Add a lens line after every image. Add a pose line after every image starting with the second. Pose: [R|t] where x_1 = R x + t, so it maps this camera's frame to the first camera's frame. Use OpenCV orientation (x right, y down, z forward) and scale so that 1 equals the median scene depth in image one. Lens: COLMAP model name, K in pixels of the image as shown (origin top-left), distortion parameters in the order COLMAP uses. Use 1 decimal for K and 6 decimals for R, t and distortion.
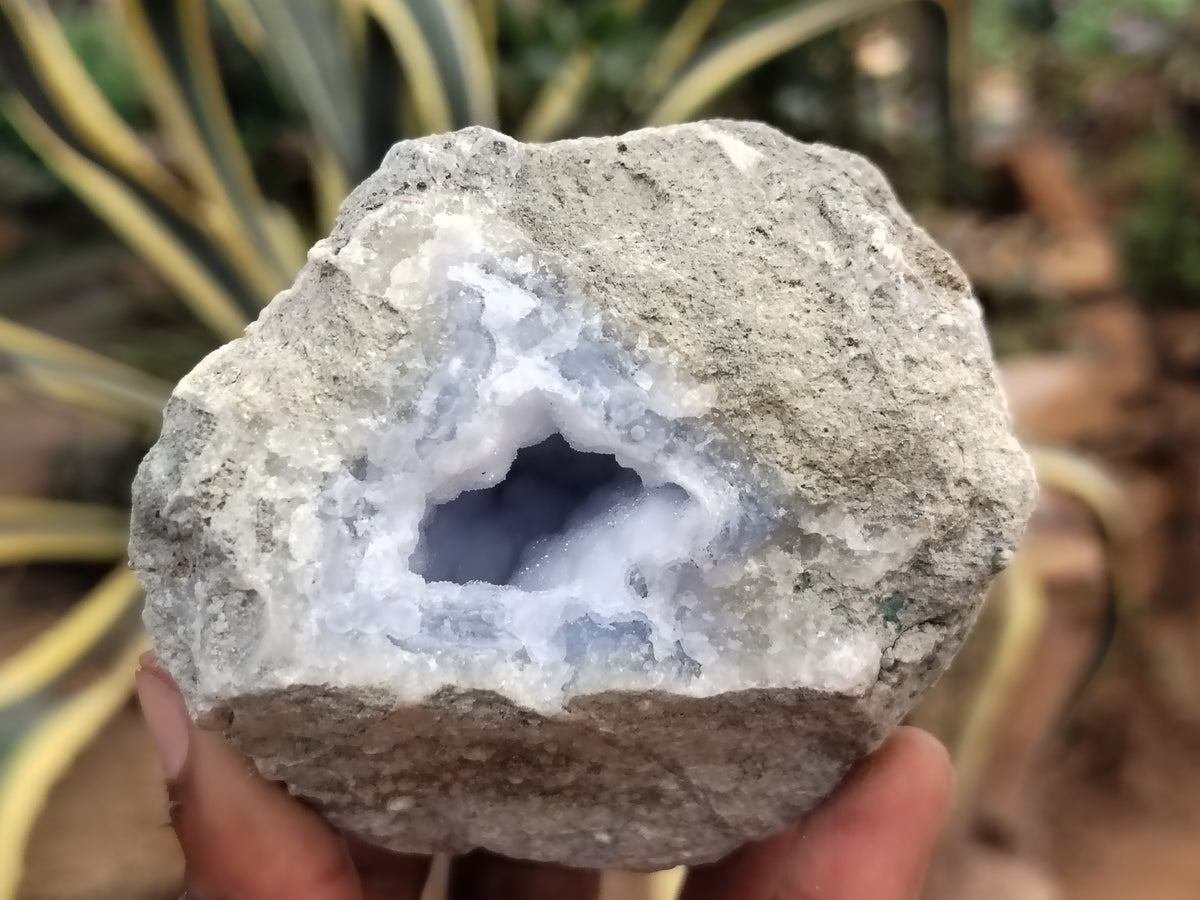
lens RADIAL K [[1716.3, 0, 586.9], [0, 1716.3, 466.2], [0, 0, 1]] dist [0.299718, -1.610239]
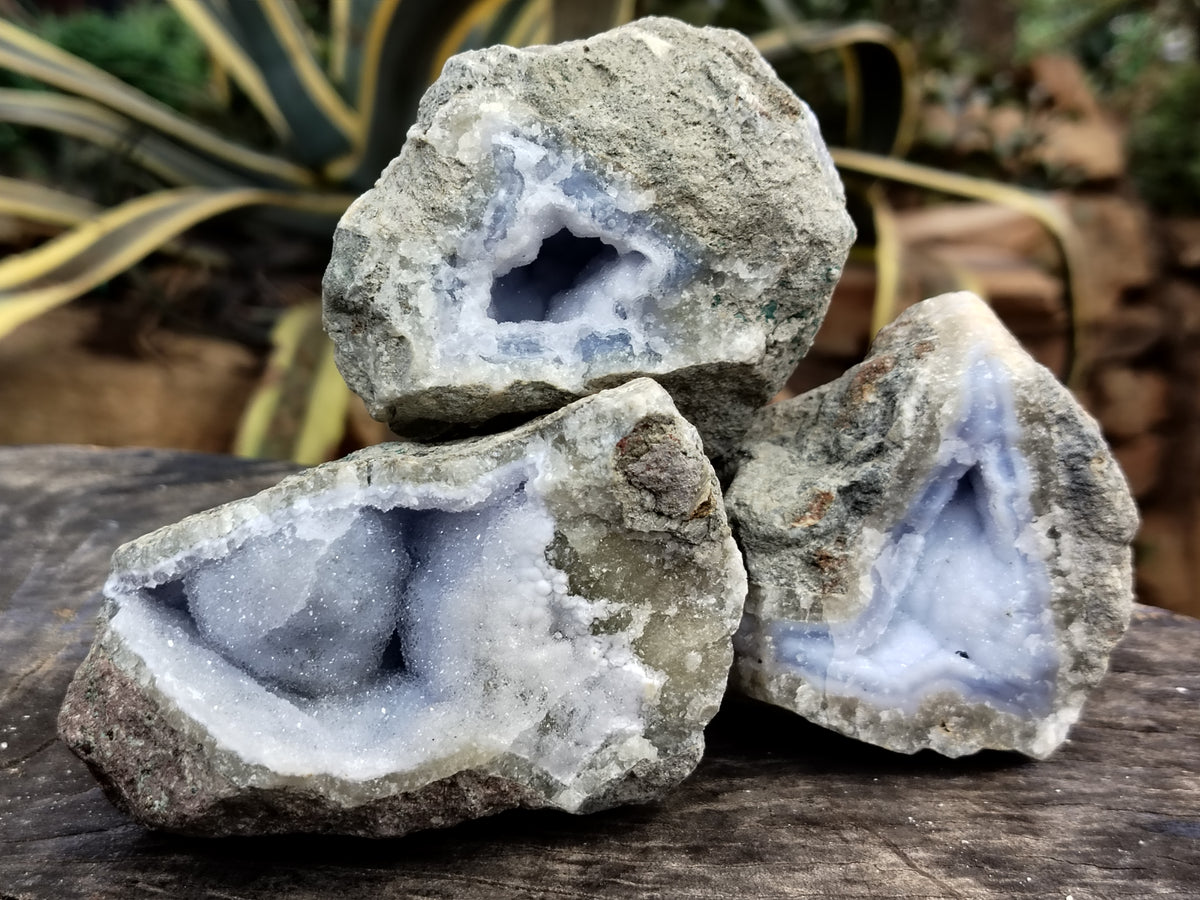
lens RADIAL K [[1680.9, 0, 563.1], [0, 1680.9, 478.0], [0, 0, 1]] dist [0.238267, -1.296619]
pose [[0.994892, -0.097935, -0.024462, -0.002372], [0.100450, 0.984458, 0.144056, -0.016503], [0.009973, -0.145778, 0.989267, -0.698675]]
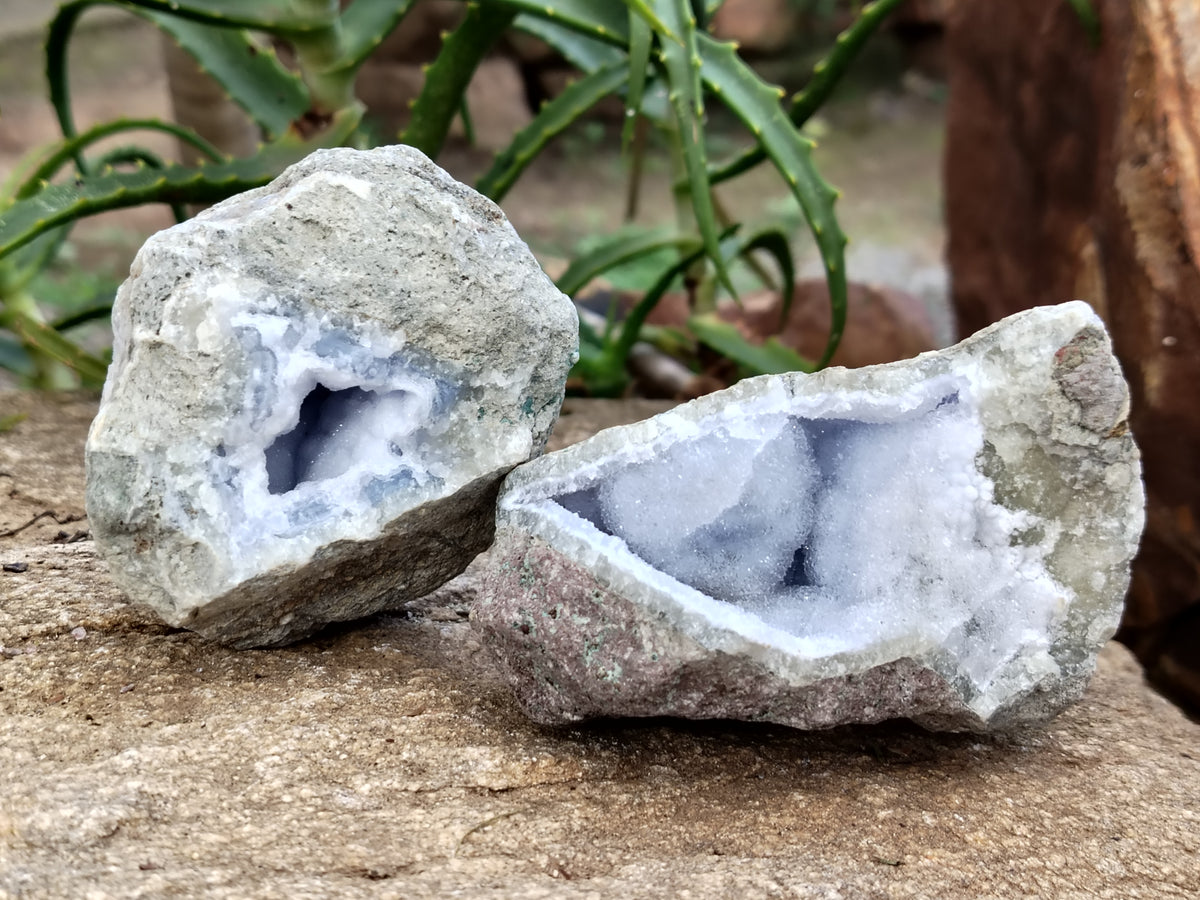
lens RADIAL K [[1680.9, 0, 563.1], [0, 1680.9, 478.0], [0, 0, 1]] dist [0.238267, -1.296619]
pose [[0.882116, -0.384119, 0.272625, -0.298258], [0.317203, 0.912295, 0.259035, -0.294754], [-0.348215, -0.142021, 0.926594, -0.634143]]
